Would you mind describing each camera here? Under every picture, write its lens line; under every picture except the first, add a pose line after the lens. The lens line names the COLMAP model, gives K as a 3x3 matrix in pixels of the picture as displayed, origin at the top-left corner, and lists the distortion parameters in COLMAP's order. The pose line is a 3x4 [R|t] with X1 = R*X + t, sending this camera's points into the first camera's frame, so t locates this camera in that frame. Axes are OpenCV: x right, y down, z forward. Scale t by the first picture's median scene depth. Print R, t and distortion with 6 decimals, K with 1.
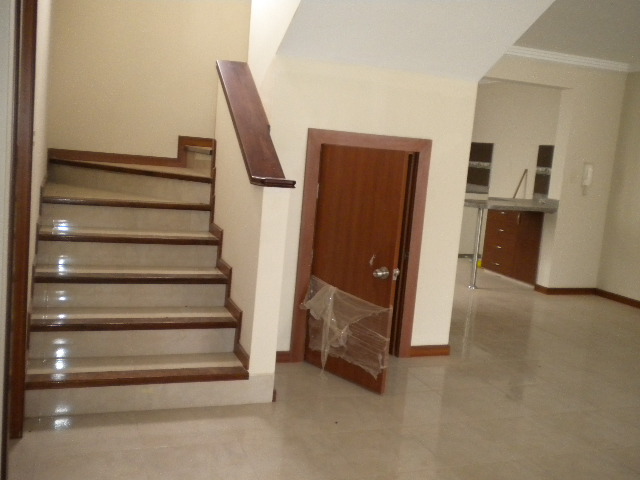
lens RADIAL K [[659.6, 0, 320.0], [0, 659.6, 240.0], [0, 0, 1]] dist [-0.003846, -0.001177]
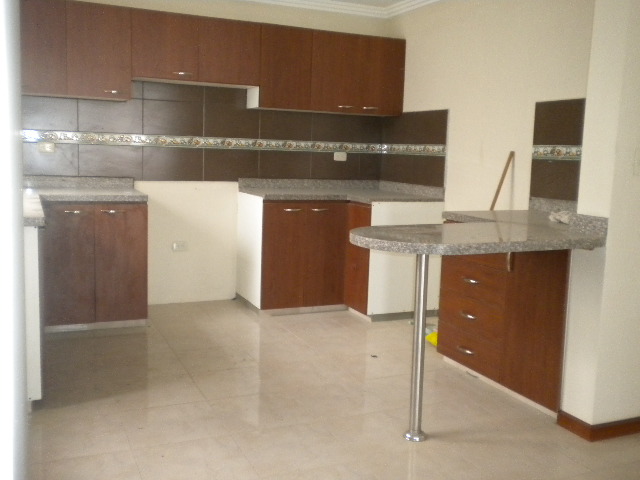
lens RADIAL K [[659.6, 0, 320.0], [0, 659.6, 240.0], [0, 0, 1]] dist [-0.003846, -0.001177]
pose [[0.996930, -0.056043, 0.054673, 0.142198], [0.056046, 0.998427, 0.001476, -0.051892], [-0.054669, 0.001593, 0.998503, 0.538193]]
